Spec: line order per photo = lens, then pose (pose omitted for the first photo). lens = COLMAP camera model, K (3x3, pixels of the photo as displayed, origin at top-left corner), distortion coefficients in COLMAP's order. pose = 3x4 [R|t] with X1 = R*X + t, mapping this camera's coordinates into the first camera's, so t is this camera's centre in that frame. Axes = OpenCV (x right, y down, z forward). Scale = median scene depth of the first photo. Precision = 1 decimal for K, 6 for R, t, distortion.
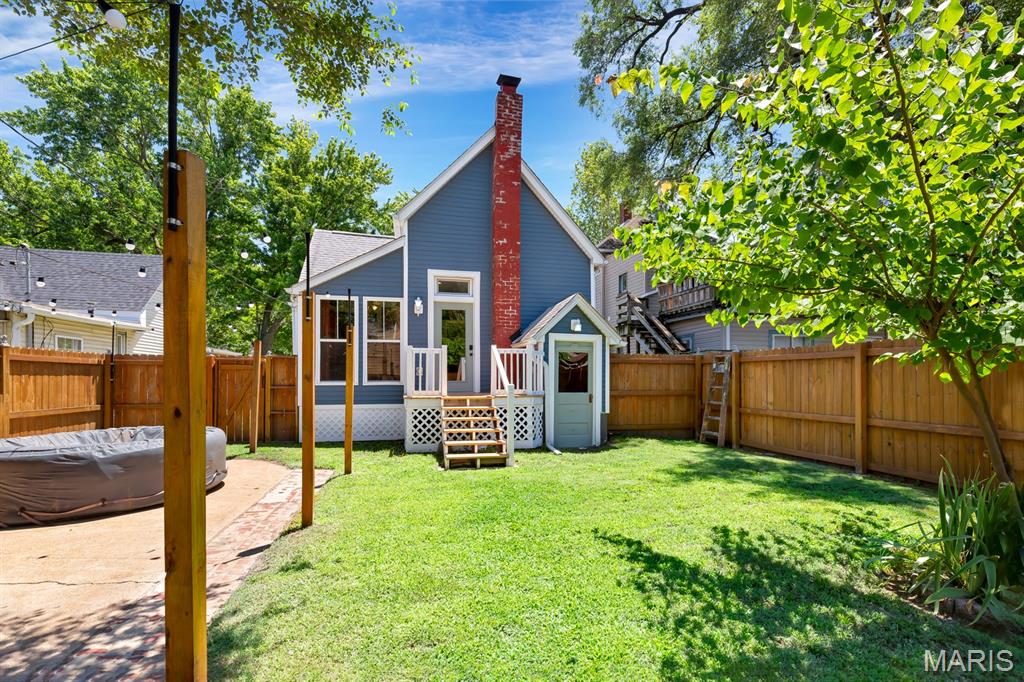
lens RADIAL K [[459.3, 0, 512.3], [0, 459.3, 378.0], [0, 0, 1]] dist [0.001458, 0.000242]
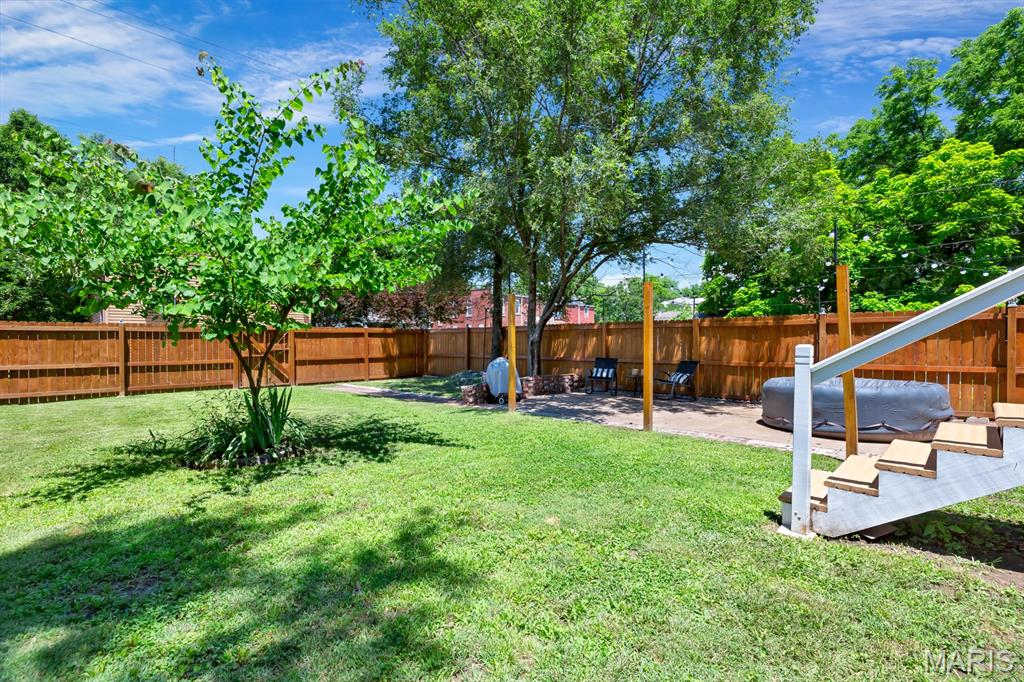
lens RADIAL K [[453.9, 0, 516.0], [0, 453.9, 343.4], [0, 0, 1]] dist [0.001840, 0.000321]
pose [[-0.837285, 0.006952, -0.546723, 0.276841], [0.005787, 0.999976, 0.003852, 0.004187], [0.546737, 0.000062, -0.837305, 0.745910]]
